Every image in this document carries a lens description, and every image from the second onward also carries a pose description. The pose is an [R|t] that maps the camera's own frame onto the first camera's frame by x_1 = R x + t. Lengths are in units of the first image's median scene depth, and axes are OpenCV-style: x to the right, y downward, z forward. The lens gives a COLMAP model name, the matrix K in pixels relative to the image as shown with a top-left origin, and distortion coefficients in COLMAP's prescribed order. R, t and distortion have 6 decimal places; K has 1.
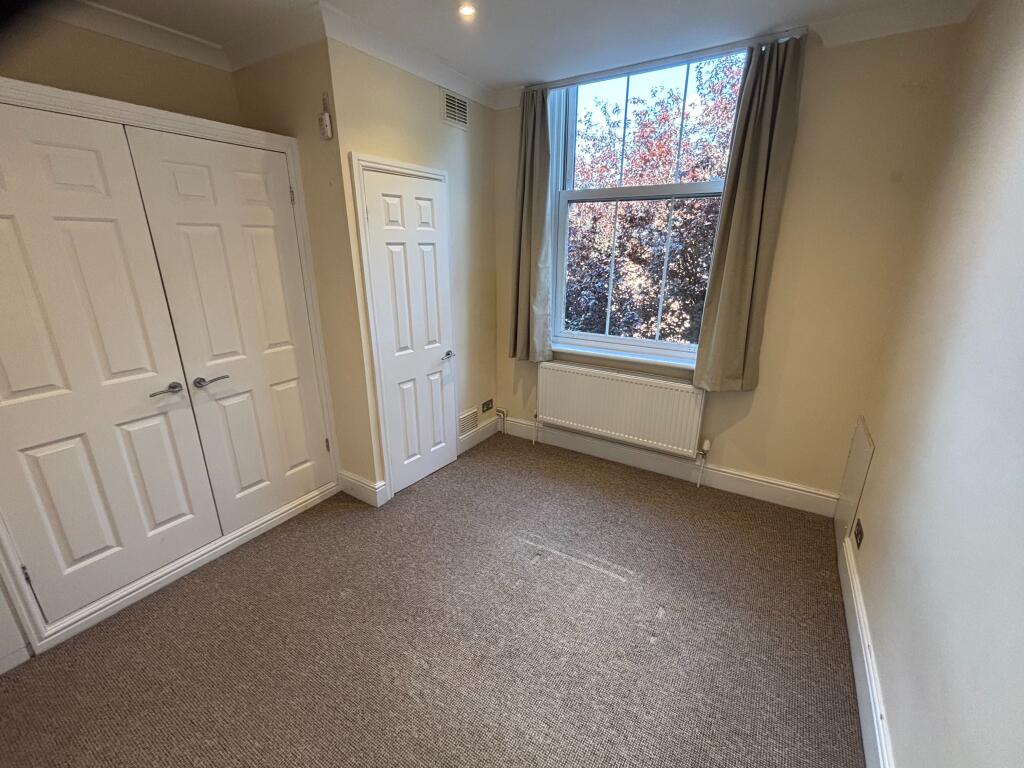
lens RADIAL K [[430.0, 0, 512.0], [0, 430.0, 384.0], [0, 0, 1]] dist [0.000923, -0.000117]
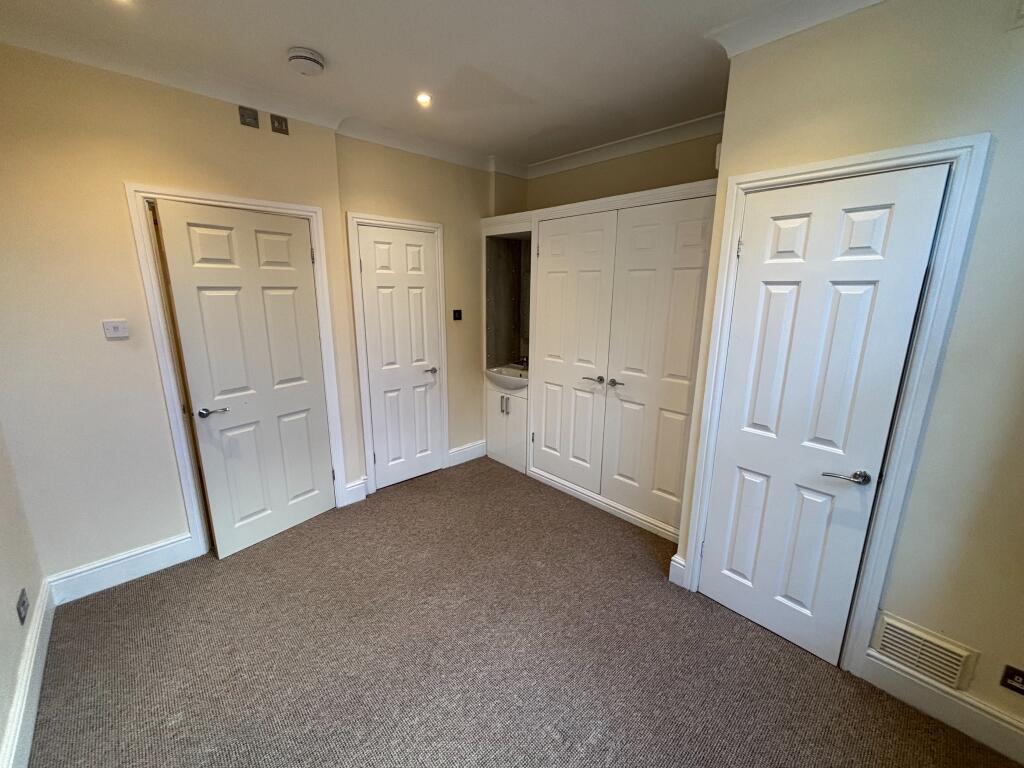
lens RADIAL K [[415.0, 0, 512.0], [0, 415.0, 384.0], [0, 0, 1]] dist [0.000905, -0.000061]
pose [[-0.241413, 0.215211, -0.946258, 0.582014], [-0.308337, 0.907558, 0.285073, -0.262883], [0.920135, 0.360587, -0.152739, 0.852693]]
